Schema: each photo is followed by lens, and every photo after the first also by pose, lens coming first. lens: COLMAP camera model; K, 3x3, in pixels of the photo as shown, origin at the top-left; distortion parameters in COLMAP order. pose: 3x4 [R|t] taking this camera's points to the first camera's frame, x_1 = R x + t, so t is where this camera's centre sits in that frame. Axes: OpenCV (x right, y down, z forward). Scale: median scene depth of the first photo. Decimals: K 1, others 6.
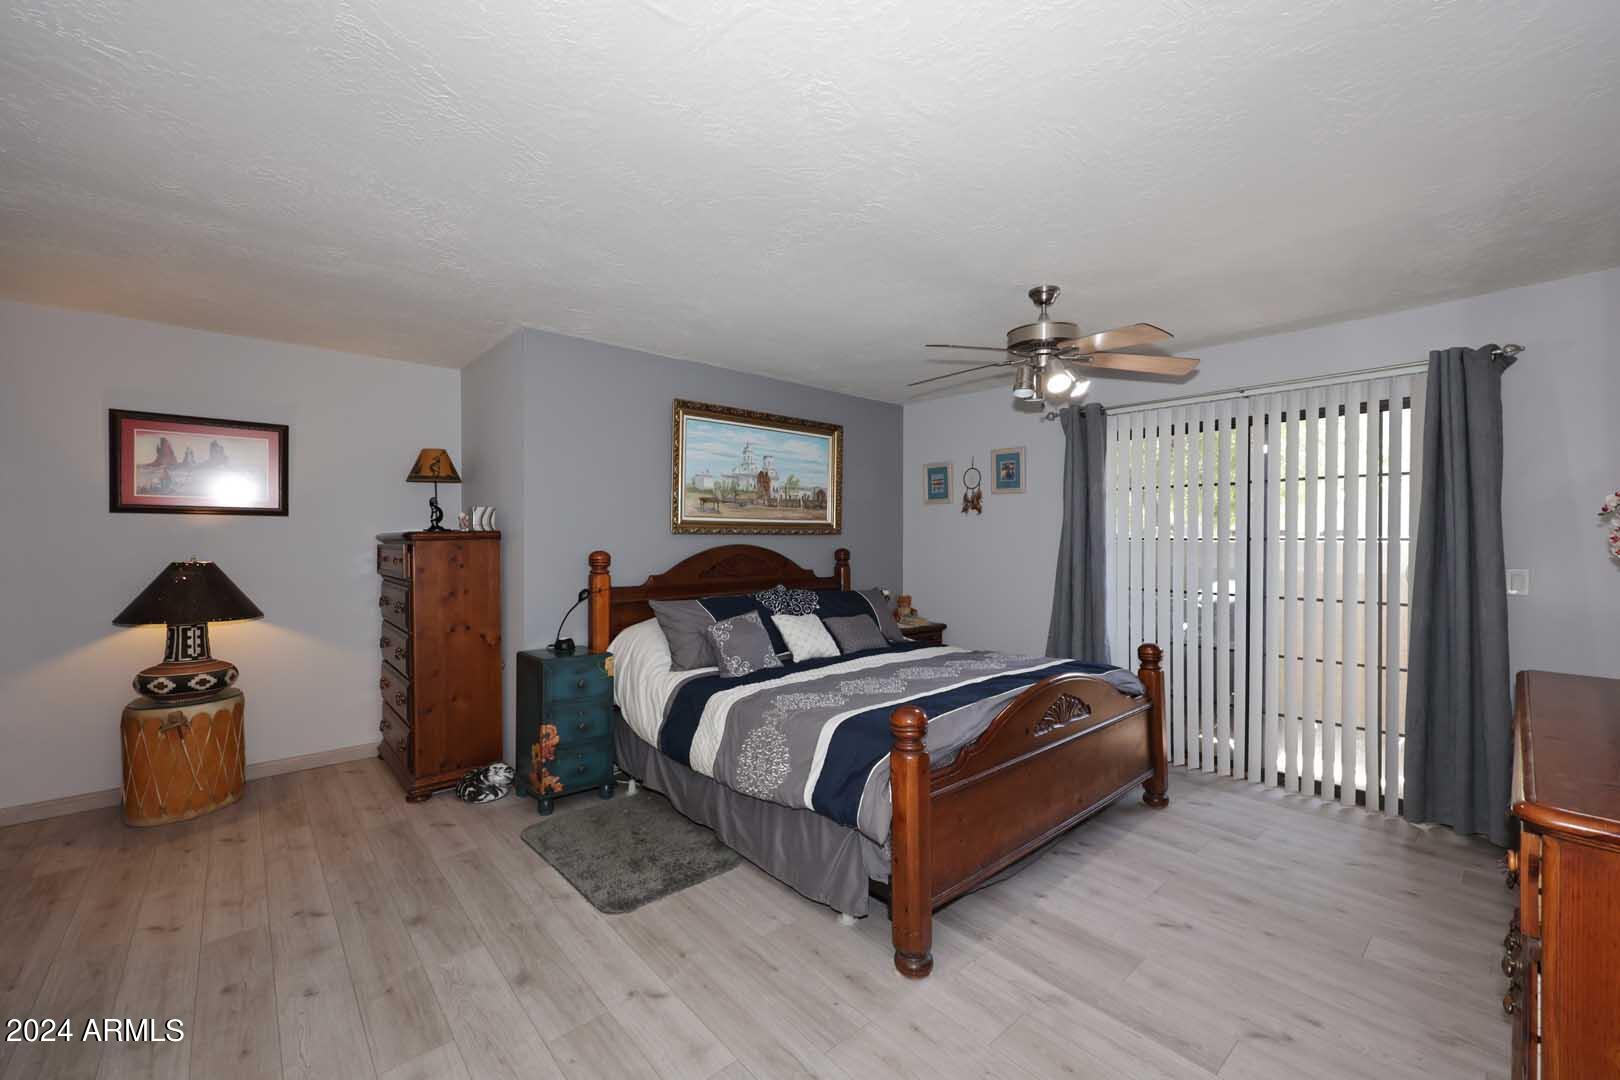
lens RADIAL K [[654.4, 0, 819.4], [0, 654.4, 539.7], [0, 0, 1]] dist [0.002051, 0.000422]
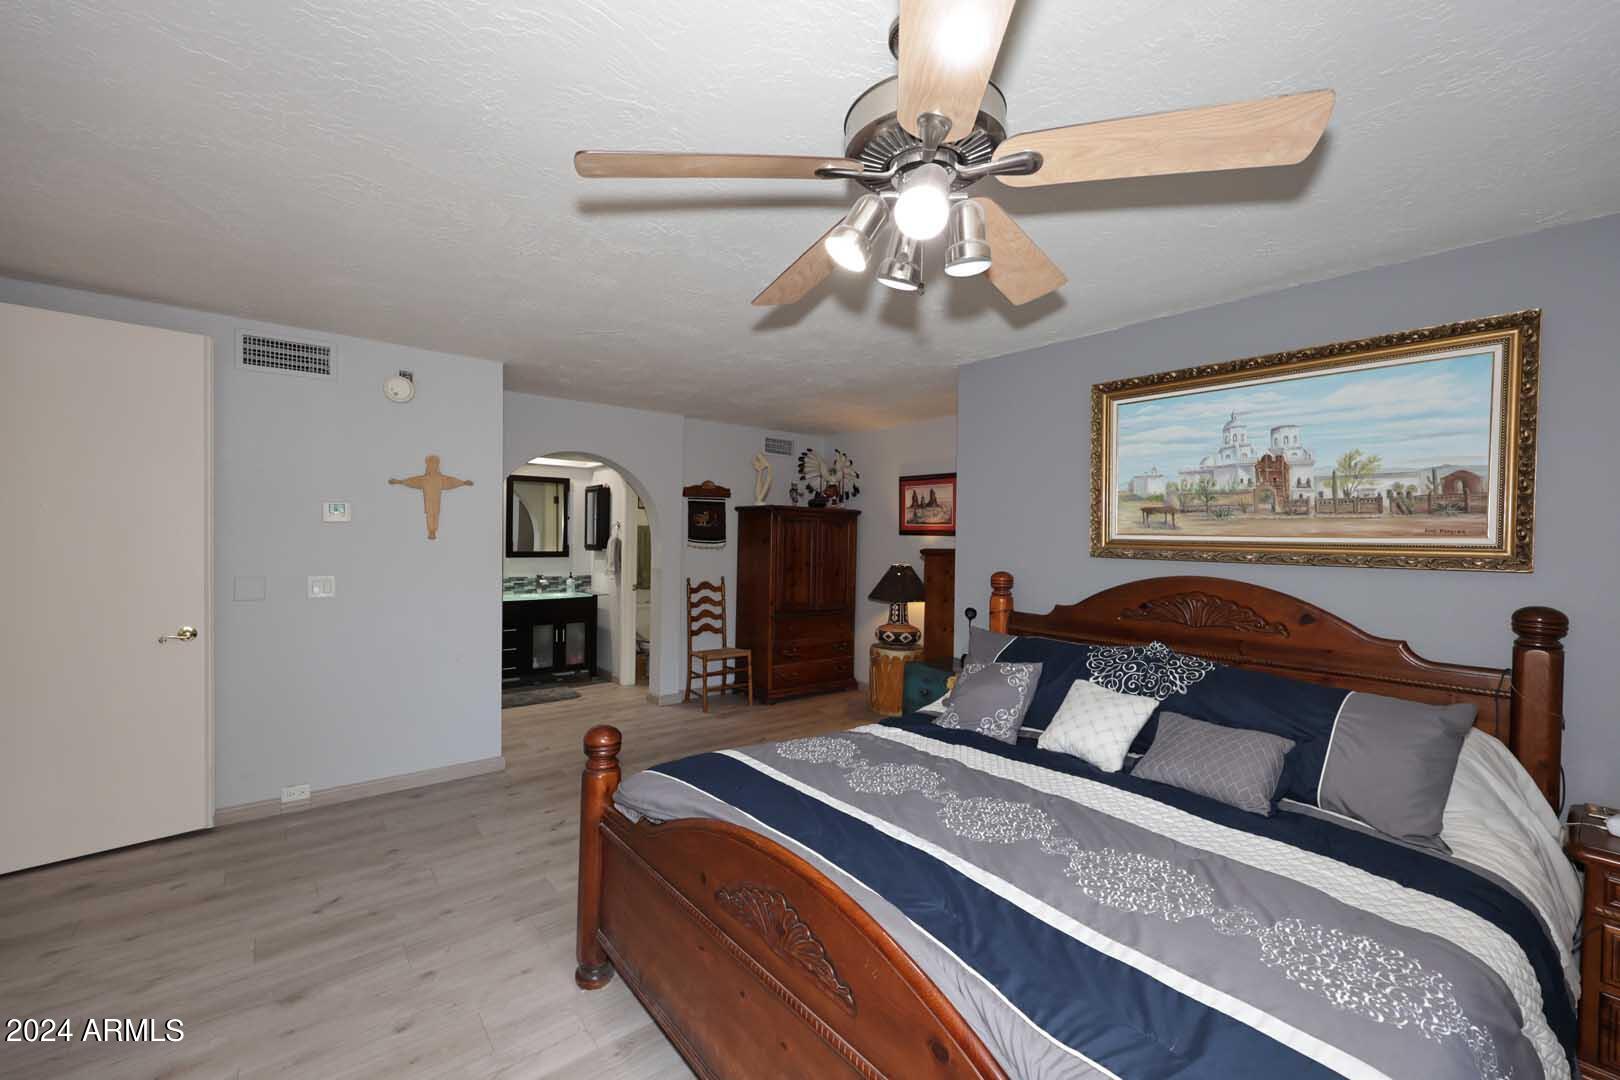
lens RADIAL K [[654.4, 0, 804.0], [0, 654.4, 537.1], [0, 0, 1]] dist [0.002051, 0.000422]
pose [[-0.062664, -0.003286, -0.998029, 0.556228], [-0.023323, 0.999726, -0.001827, -0.021817], [0.997762, 0.023162, -0.062723, 0.667176]]
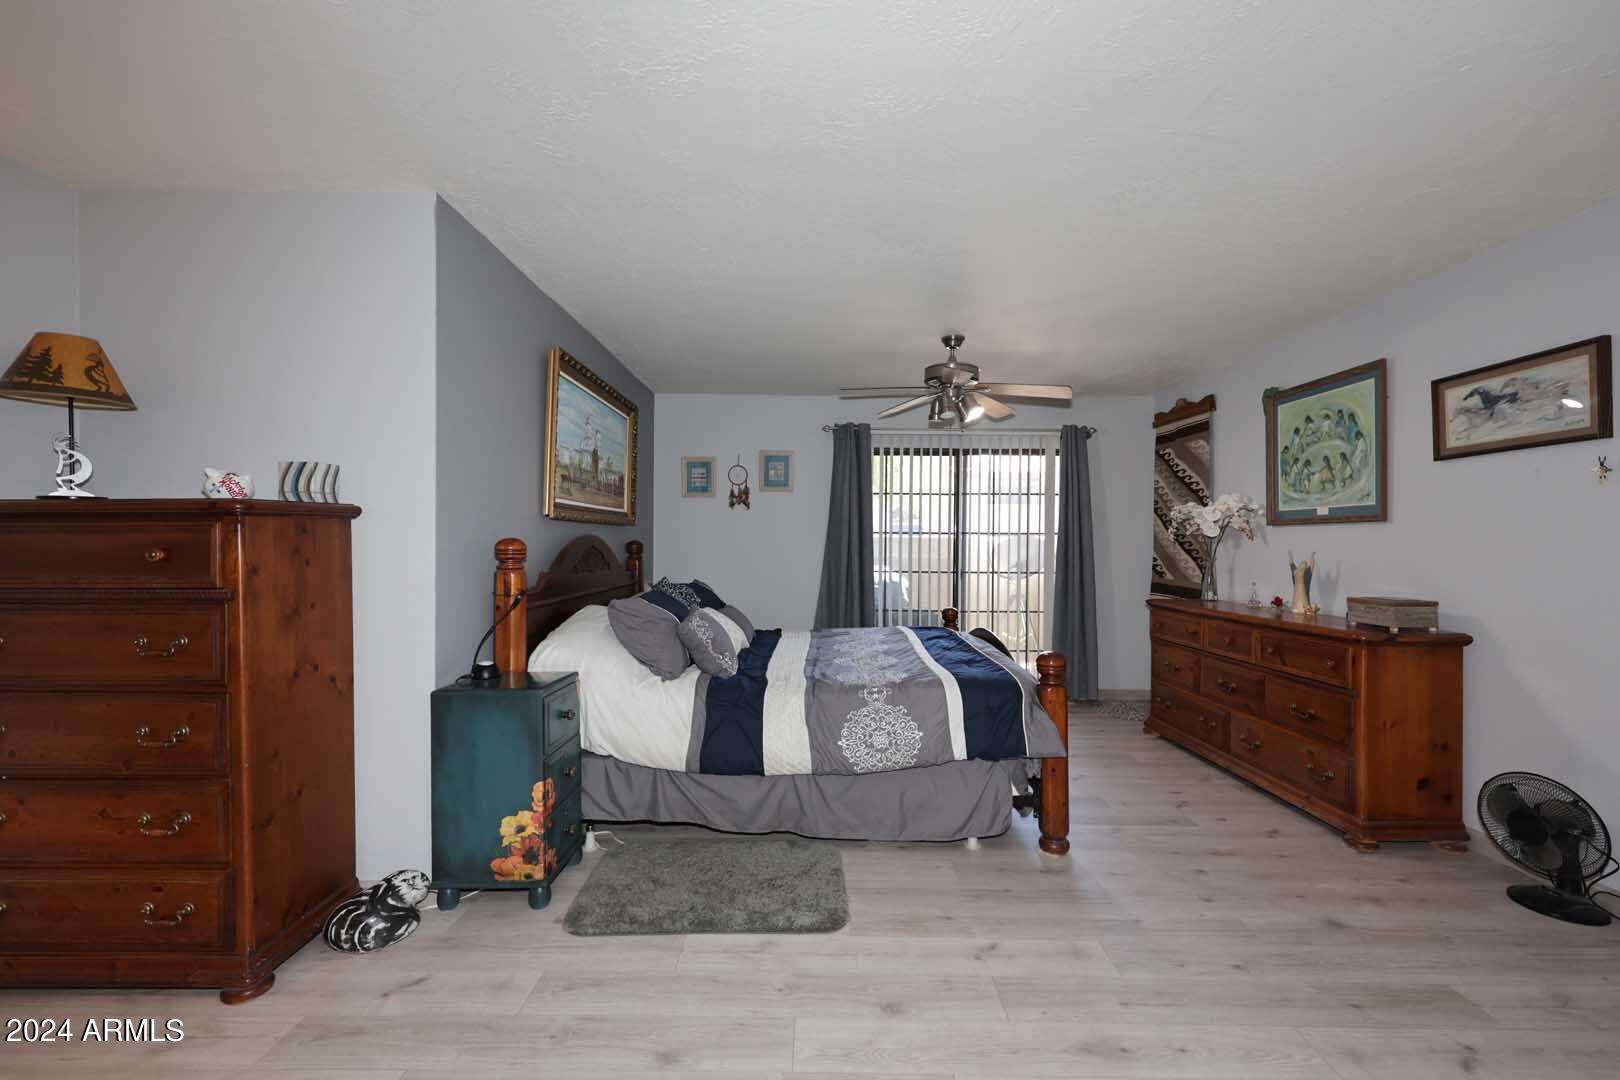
lens RADIAL K [[654.4, 0, 815.8], [0, 654.4, 542.6], [0, 0, 1]] dist [0.002051, 0.000422]
pose [[0.675152, 0.000084, 0.737679, -0.556955], [0.000038, 1.000000, -0.000149, 0.019303], [-0.737679, 0.000128, 0.675152, 0.226999]]
